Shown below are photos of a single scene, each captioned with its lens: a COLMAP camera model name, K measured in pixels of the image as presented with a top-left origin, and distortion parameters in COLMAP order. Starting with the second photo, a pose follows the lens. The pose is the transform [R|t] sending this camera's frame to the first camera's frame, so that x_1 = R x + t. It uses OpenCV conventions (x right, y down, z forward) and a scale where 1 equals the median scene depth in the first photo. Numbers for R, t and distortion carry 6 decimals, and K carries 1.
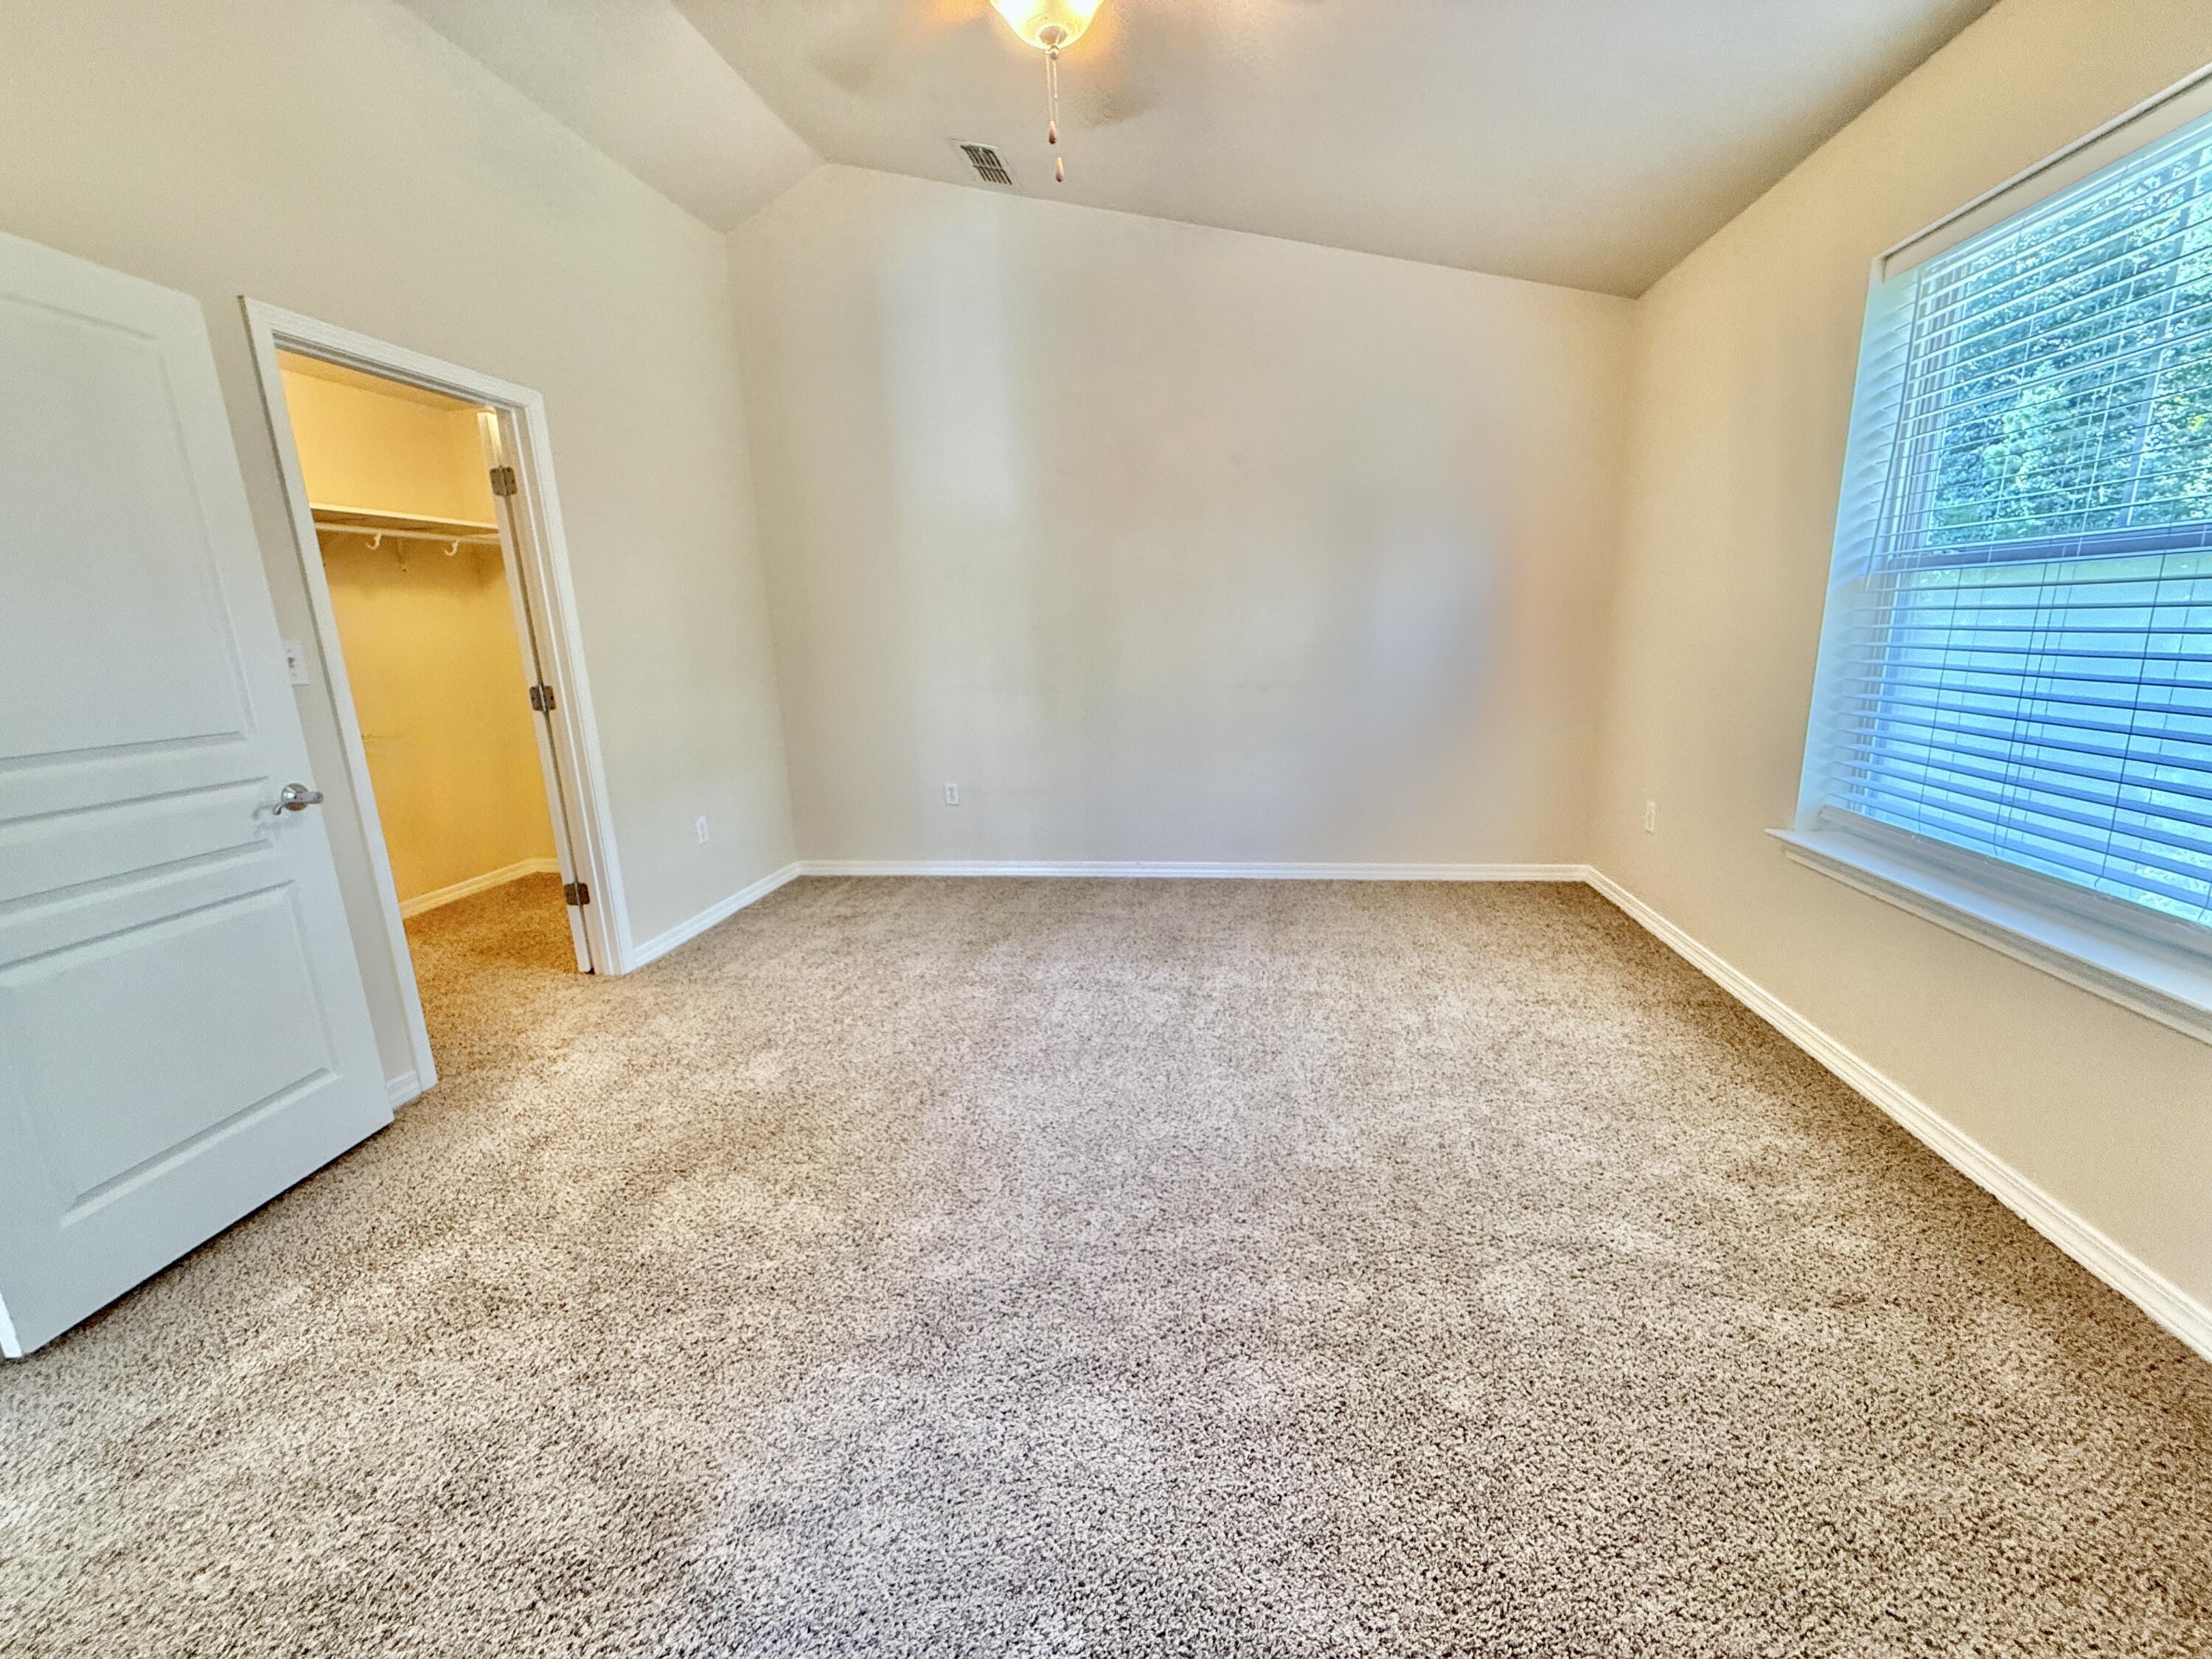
lens RADIAL K [[884.9, 0, 1094.9], [0, 884.9, 825.2], [0, 0, 1]] dist [0.000352, 0.000001]
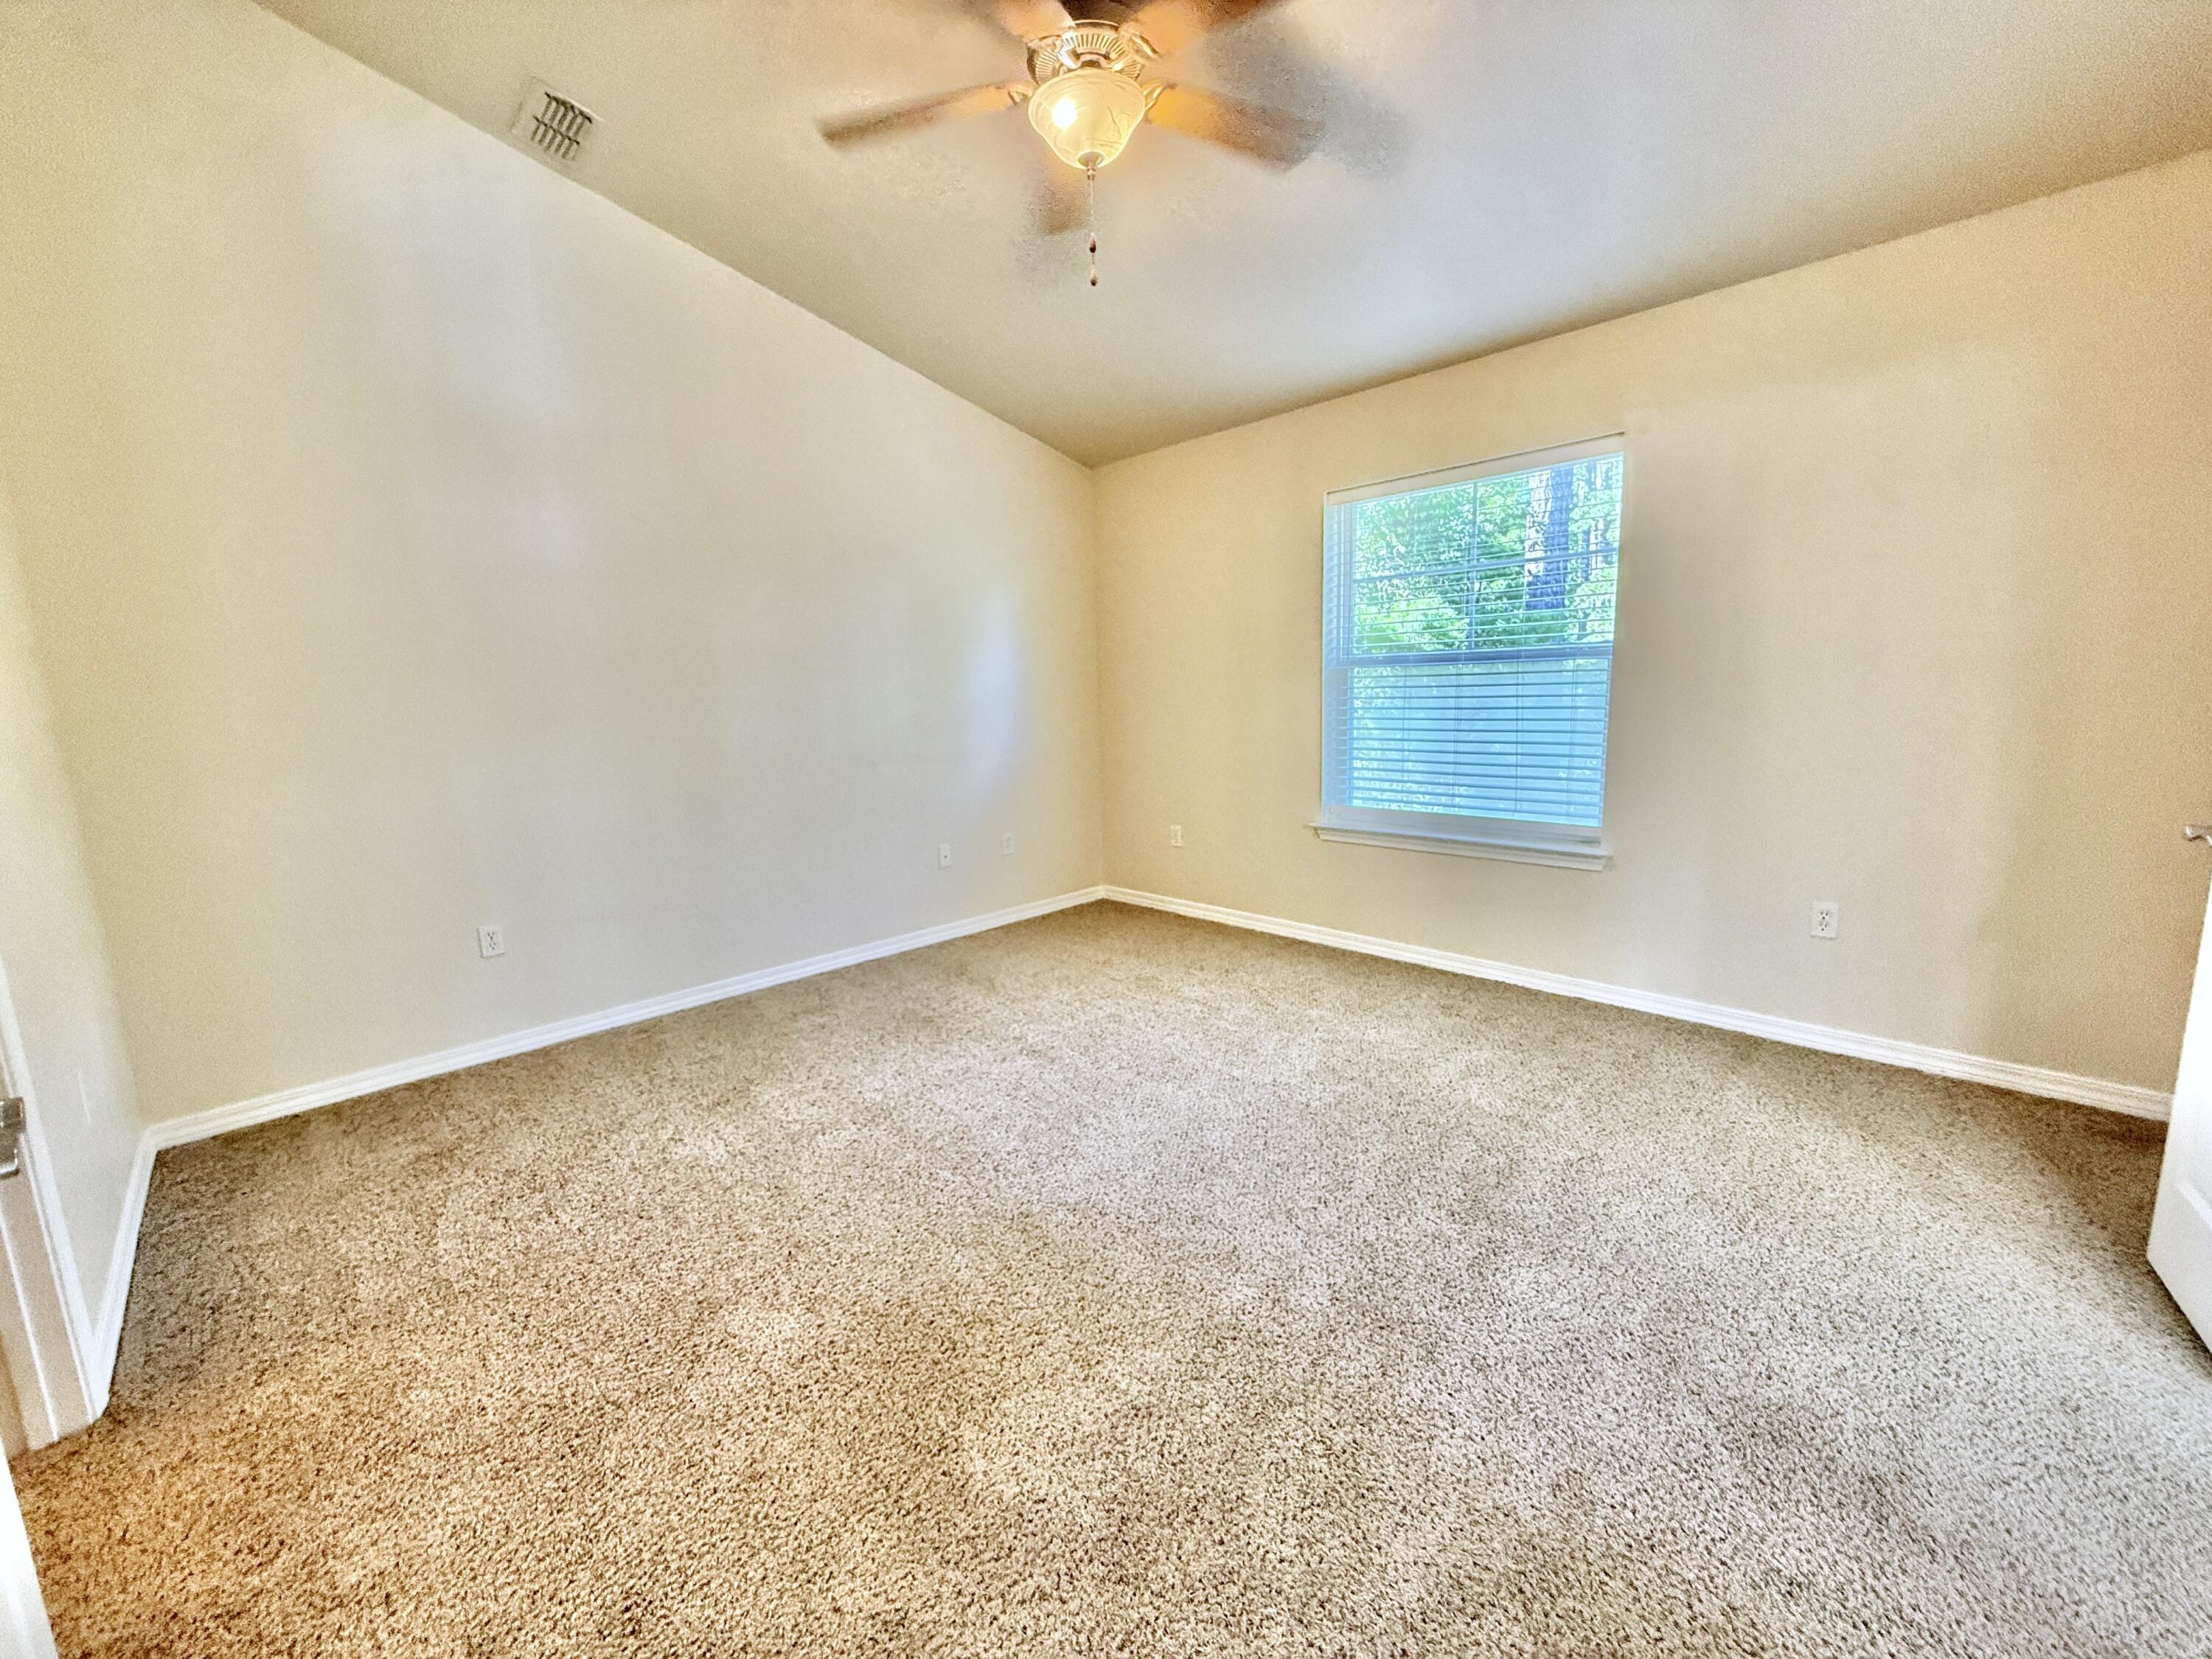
lens RADIAL K [[884.9, 0, 1094.9], [0, 884.9, 825.2], [0, 0, 1]] dist [0.000352, 0.000001]
pose [[0.596440, -0.108160, 0.795337, -0.616479], [0.187680, 0.982204, -0.007173, -0.044269], [-0.780407, 0.153547, 0.606125, 0.279850]]
